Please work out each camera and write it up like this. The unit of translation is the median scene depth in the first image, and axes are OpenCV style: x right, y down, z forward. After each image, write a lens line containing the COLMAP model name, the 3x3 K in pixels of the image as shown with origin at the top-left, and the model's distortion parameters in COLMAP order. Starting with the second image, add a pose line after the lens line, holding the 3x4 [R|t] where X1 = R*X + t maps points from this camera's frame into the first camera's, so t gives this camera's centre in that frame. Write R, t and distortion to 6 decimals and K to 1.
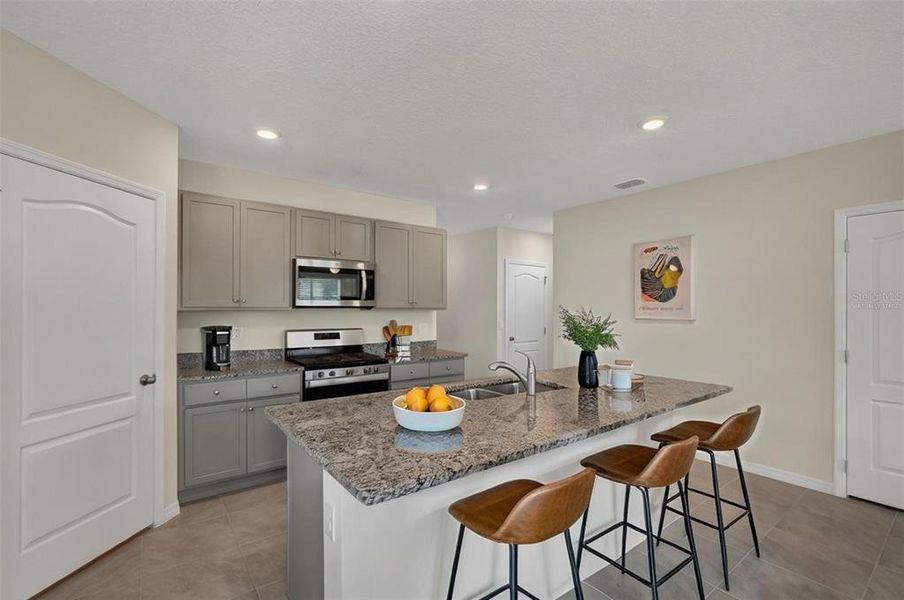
lens RADIAL K [[404.5, 0, 454.6], [0, 404.5, 306.6], [0, 0, 1]] dist [-0.012887, 0.006675]
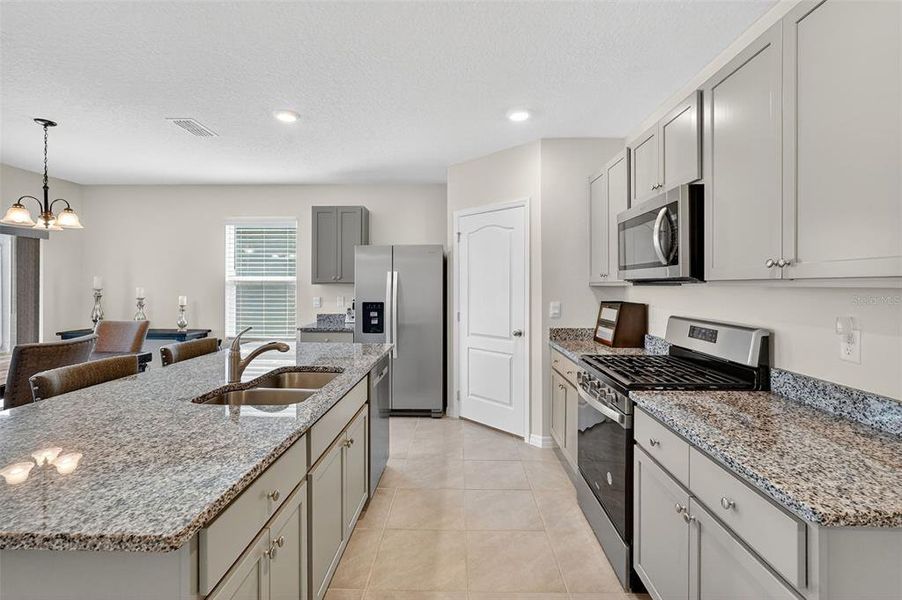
lens RADIAL K [[403.6, 0, 447.3], [0, 403.6, 288.1], [0, 0, 1]] dist [-0.012887, 0.006675]
pose [[-0.623228, 0.005259, -0.782023, 0.343439], [0.002642, 0.999986, 0.004619, 0.008650], [0.782036, 0.000812, -0.623233, 1.125945]]
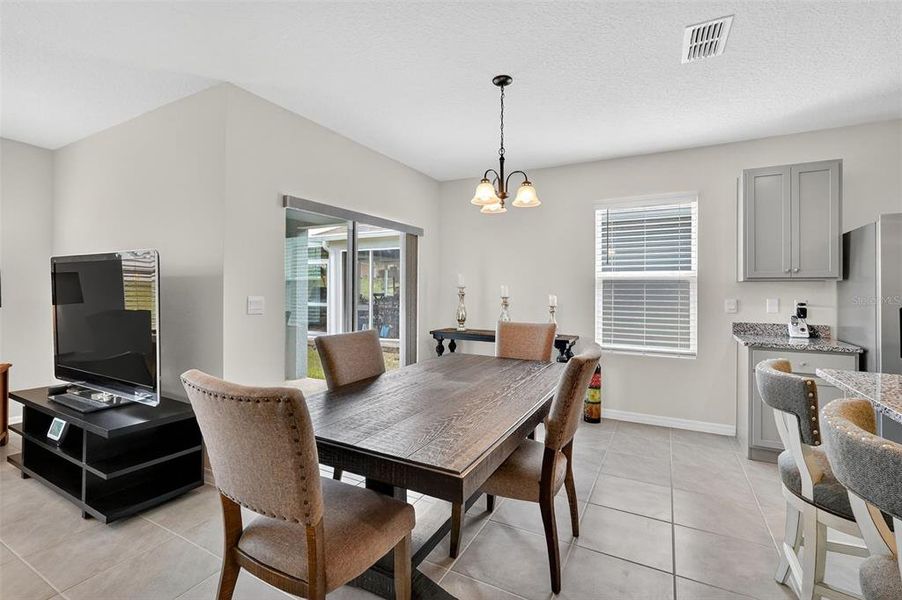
lens RADIAL K [[403.6, 0, 456.8], [0, 403.6, 286.5], [0, 0, 1]] dist [-0.012887, 0.006675]
pose [[-0.906307, -0.008222, -0.422541, 0.569353], [-0.003435, 0.999921, -0.012087, 0.028205], [0.422607, -0.009503, -0.906263, 0.545400]]
